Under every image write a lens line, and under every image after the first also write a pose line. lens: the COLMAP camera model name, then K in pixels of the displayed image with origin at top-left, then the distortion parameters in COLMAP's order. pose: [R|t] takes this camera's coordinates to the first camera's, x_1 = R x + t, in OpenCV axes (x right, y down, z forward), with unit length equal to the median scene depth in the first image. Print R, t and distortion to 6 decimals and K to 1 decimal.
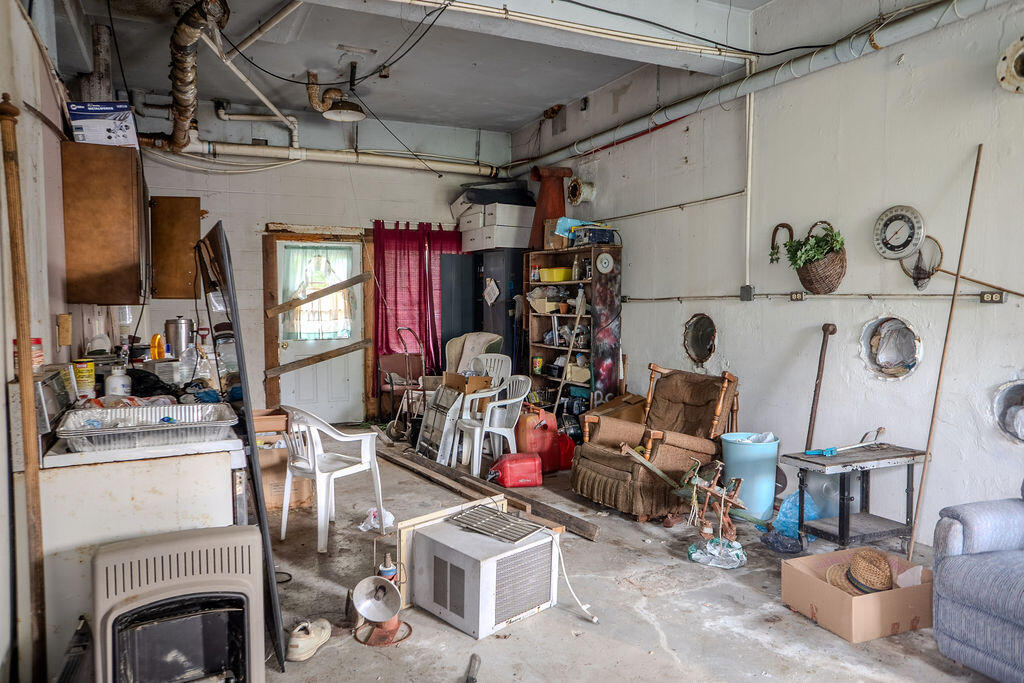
lens RADIAL K [[703.6, 0, 511.4], [0, 703.6, 341.2], [0, 0, 1]] dist [-0.008967, 0.005816]
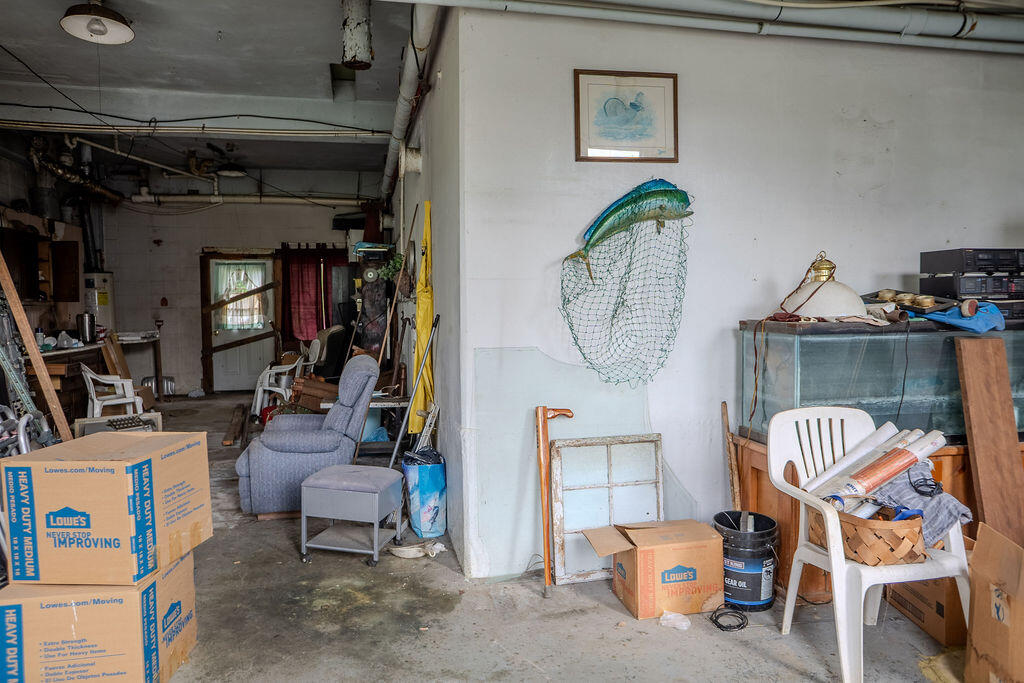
lens RADIAL K [[703.6, 0, 511.7], [0, 703.6, 341.5], [0, 0, 1]] dist [-0.008967, 0.005816]
pose [[0.973494, 0.009972, -0.228494, 0.573798], [-0.010087, 0.999949, 0.000662, 0.015498], [0.228489, 0.001661, 0.973545, -0.239070]]
